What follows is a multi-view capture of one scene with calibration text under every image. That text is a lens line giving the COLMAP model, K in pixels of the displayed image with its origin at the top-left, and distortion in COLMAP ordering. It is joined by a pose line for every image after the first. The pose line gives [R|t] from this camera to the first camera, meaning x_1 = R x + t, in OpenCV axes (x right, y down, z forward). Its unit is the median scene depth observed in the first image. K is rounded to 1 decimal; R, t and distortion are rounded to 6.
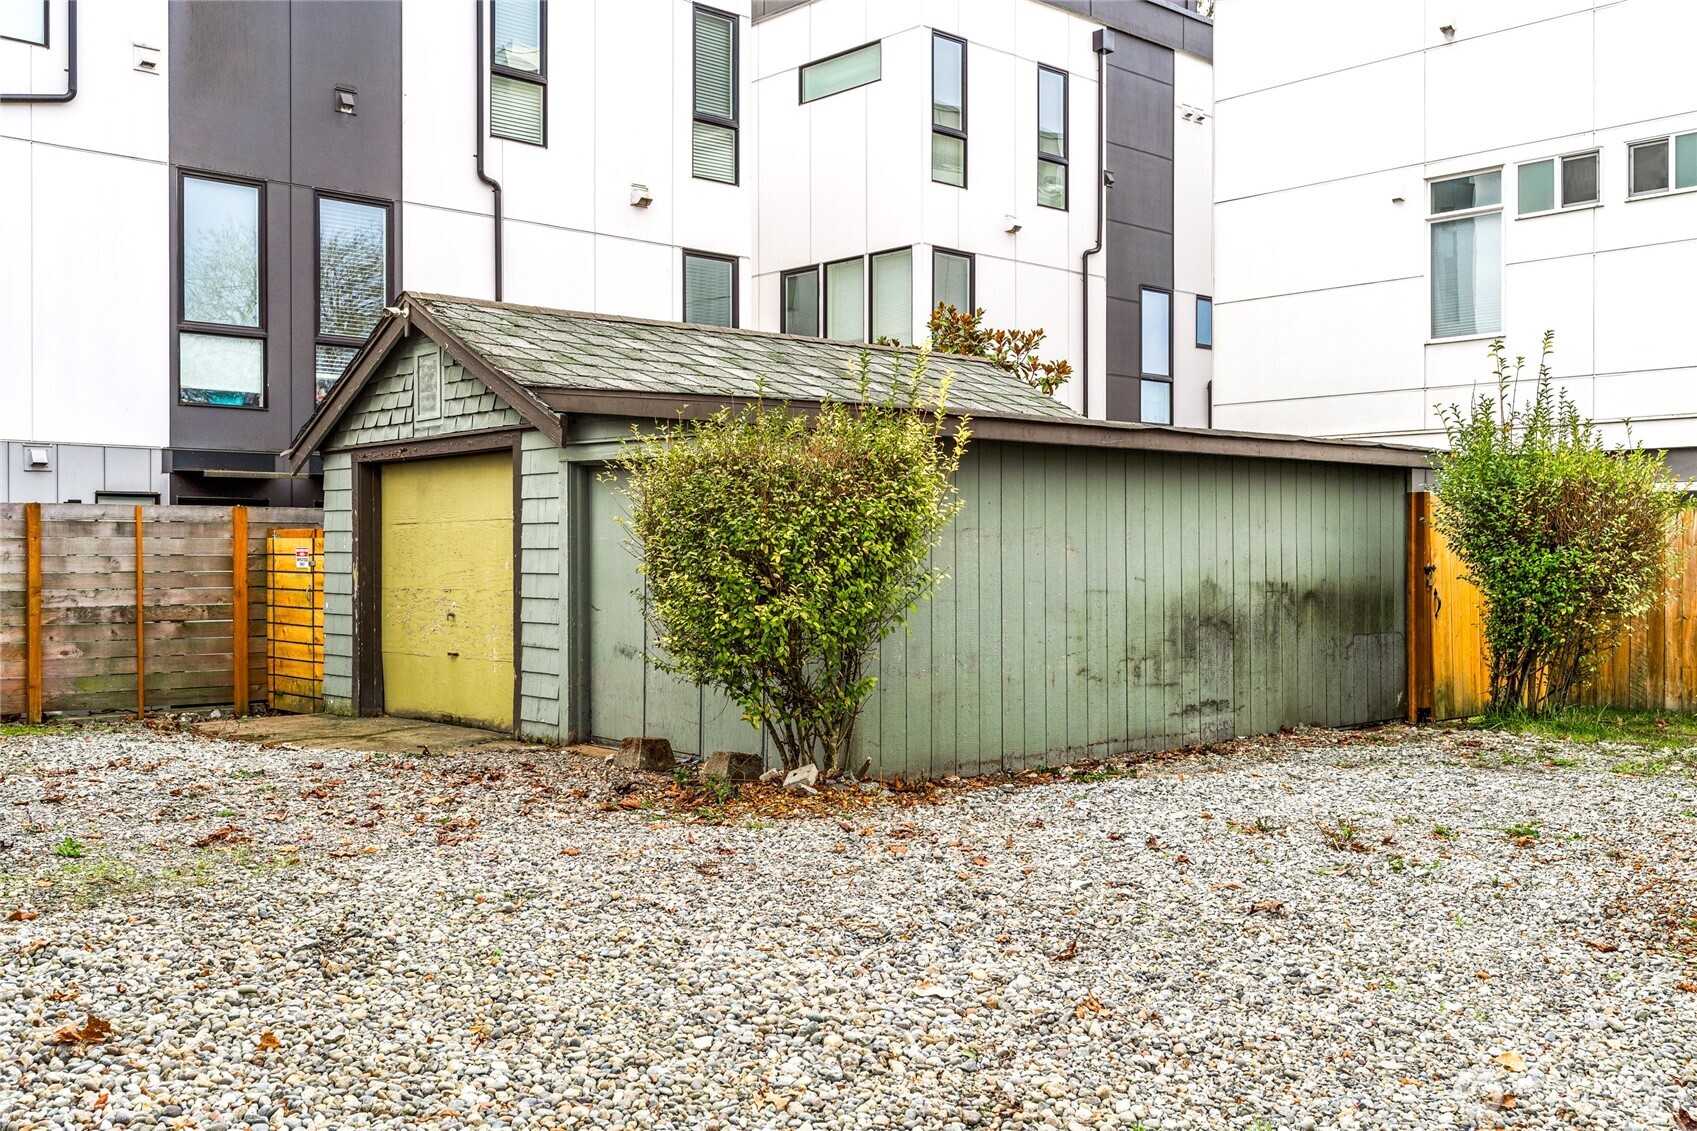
lens RADIAL K [[1617.1, 0, 848.5], [0, 1617.1, 565.5], [0, 0, 1]] dist [0.006858, 0.015115]
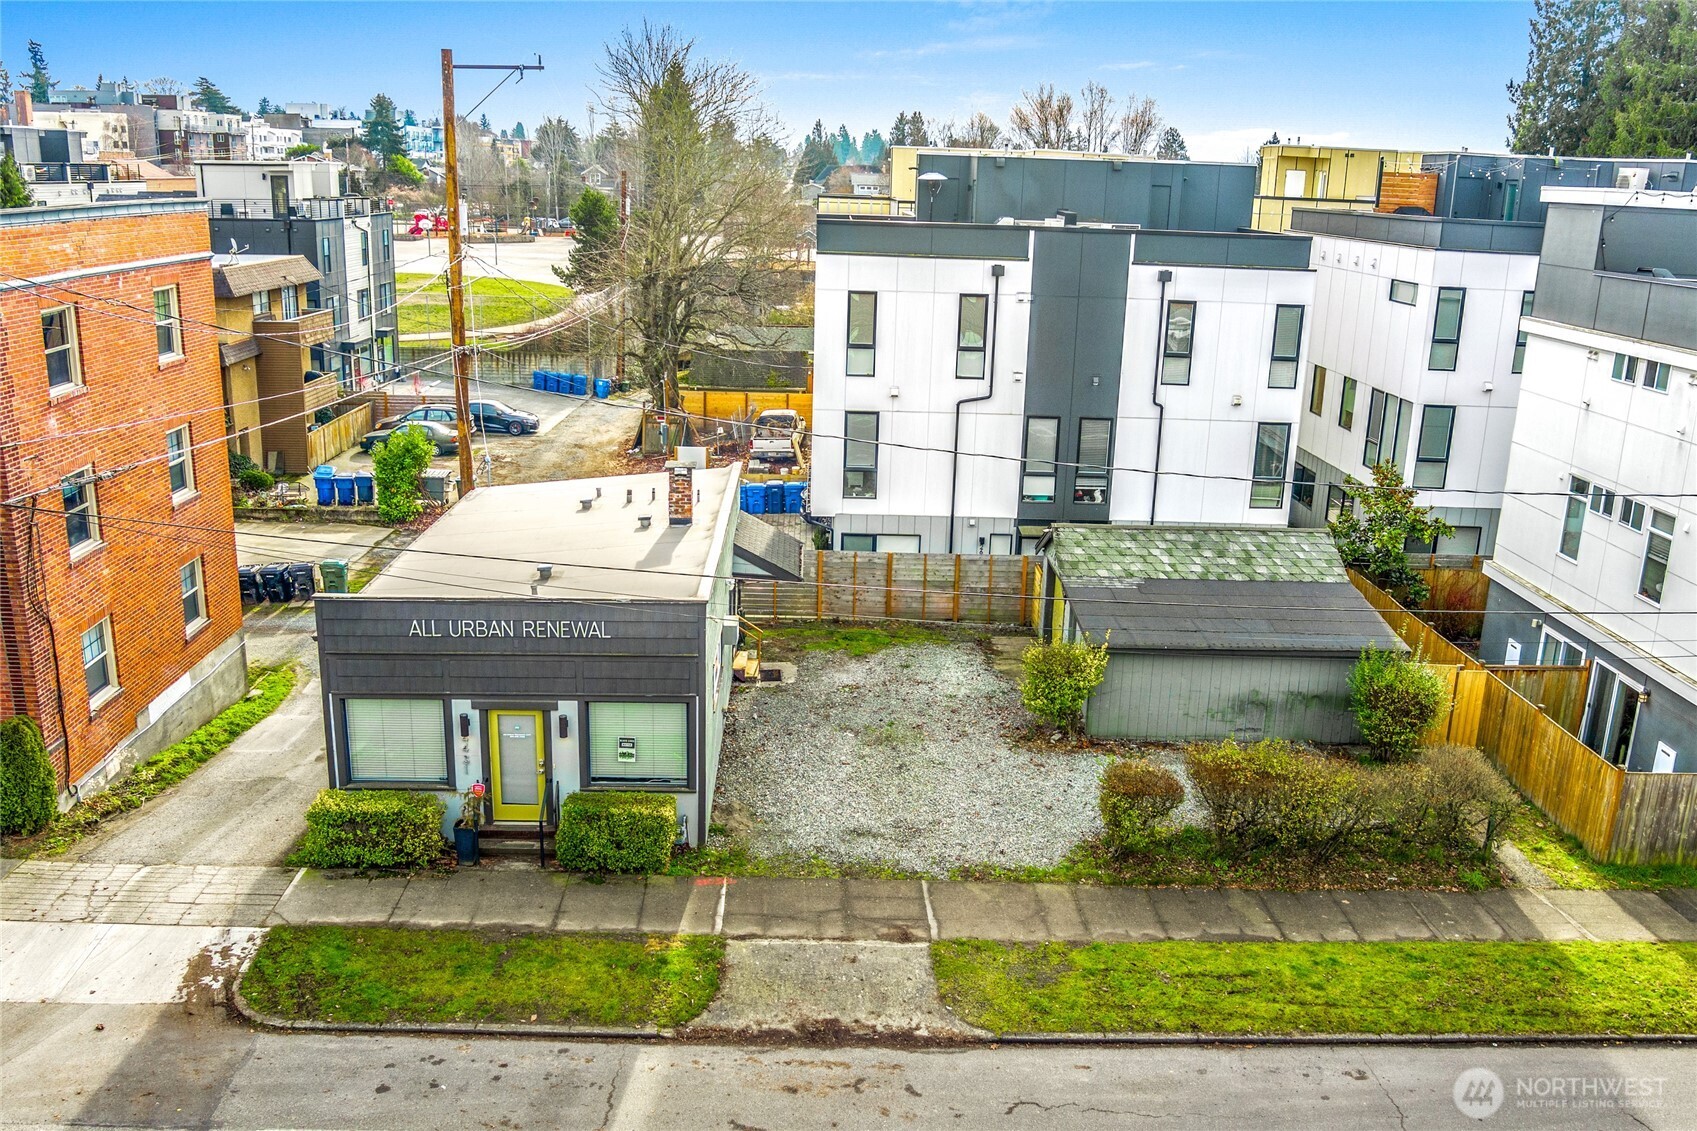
lens RADIAL K [[1411.8, 0, 848.5], [0, 1411.8, 565.5], [0, 0, 1]] dist [-0.057920, 0.009211]
pose [[0.753210, 0.196447, -0.627760, 0.971380], [-0.036007, 0.965245, 0.258854, -0.668465], [0.656793, -0.172368, 0.734106, -1.047018]]
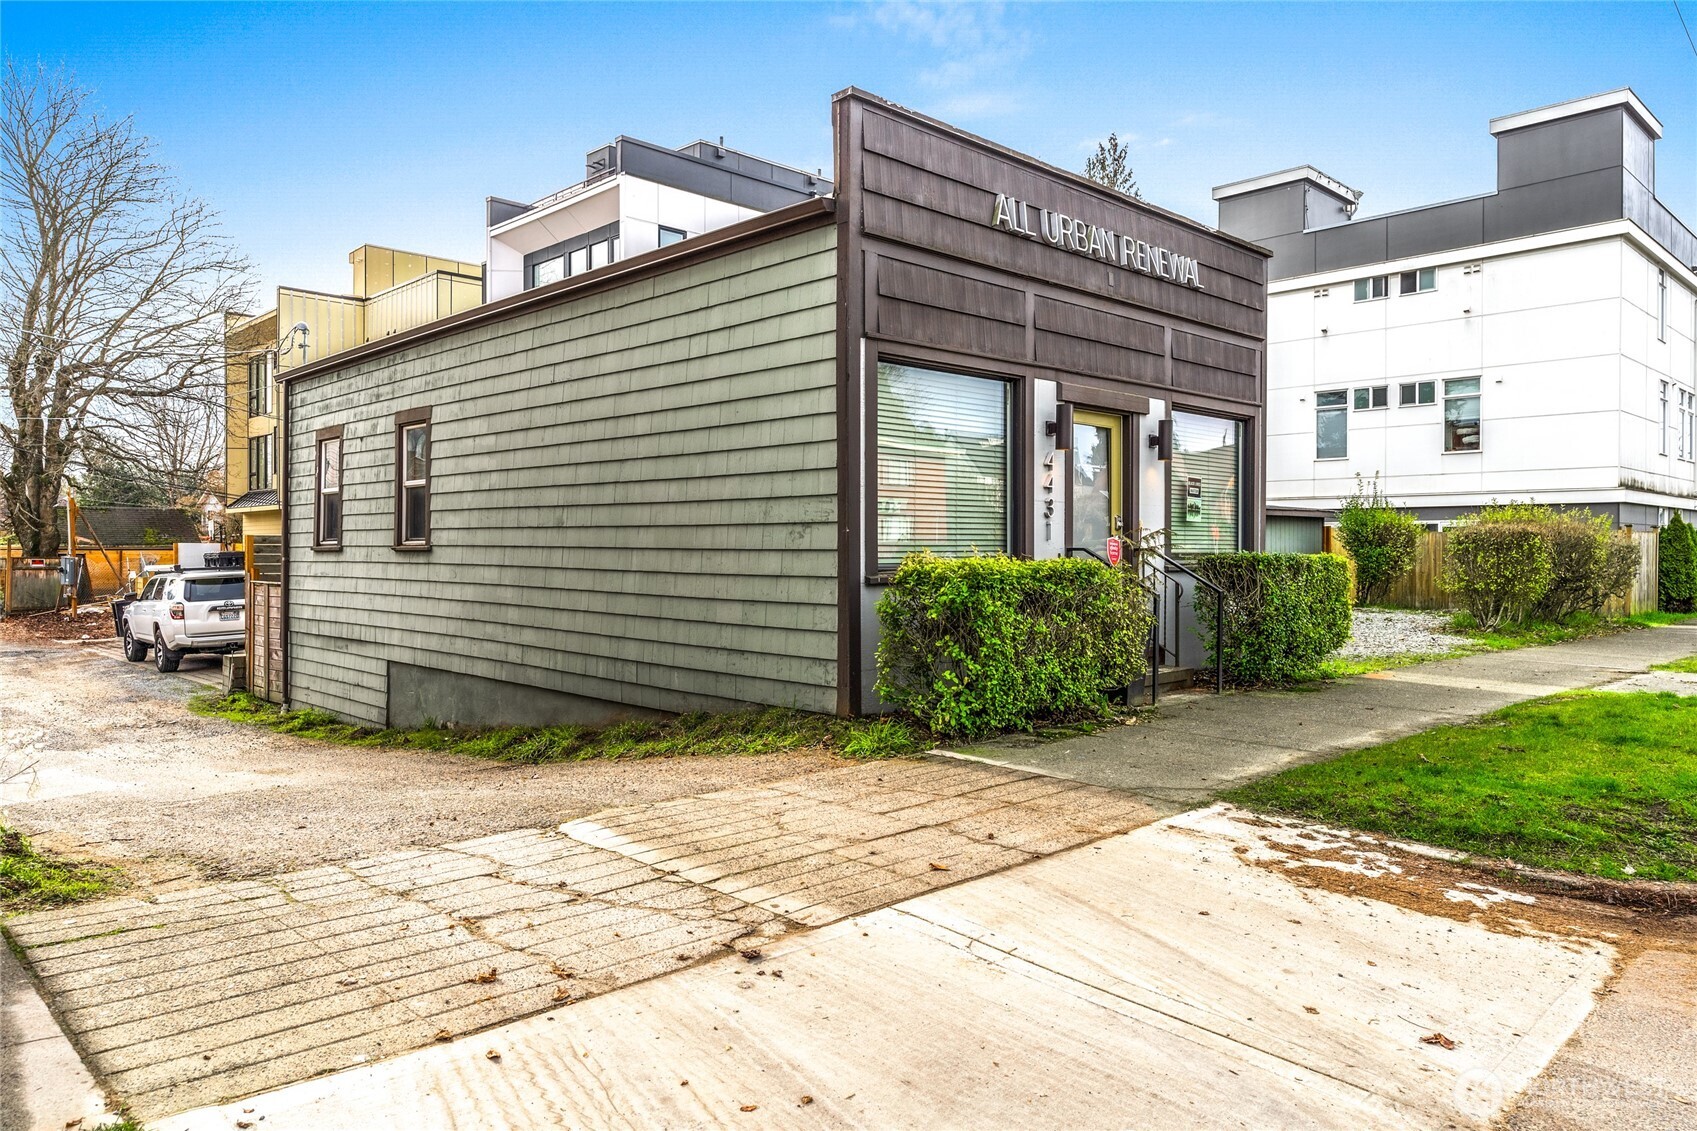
lens RADIAL K [[1146.7, 0, 848.5], [0, 1146.7, 565.5], [0, 0, 1]] dist [0.001479, 0.001103]
pose [[0.999718, 0.001708, 0.023672, -0.459373], [-0.001867, 0.999976, 0.006701, 0.008701], [-0.023660, -0.006743, 0.999697, -0.838673]]
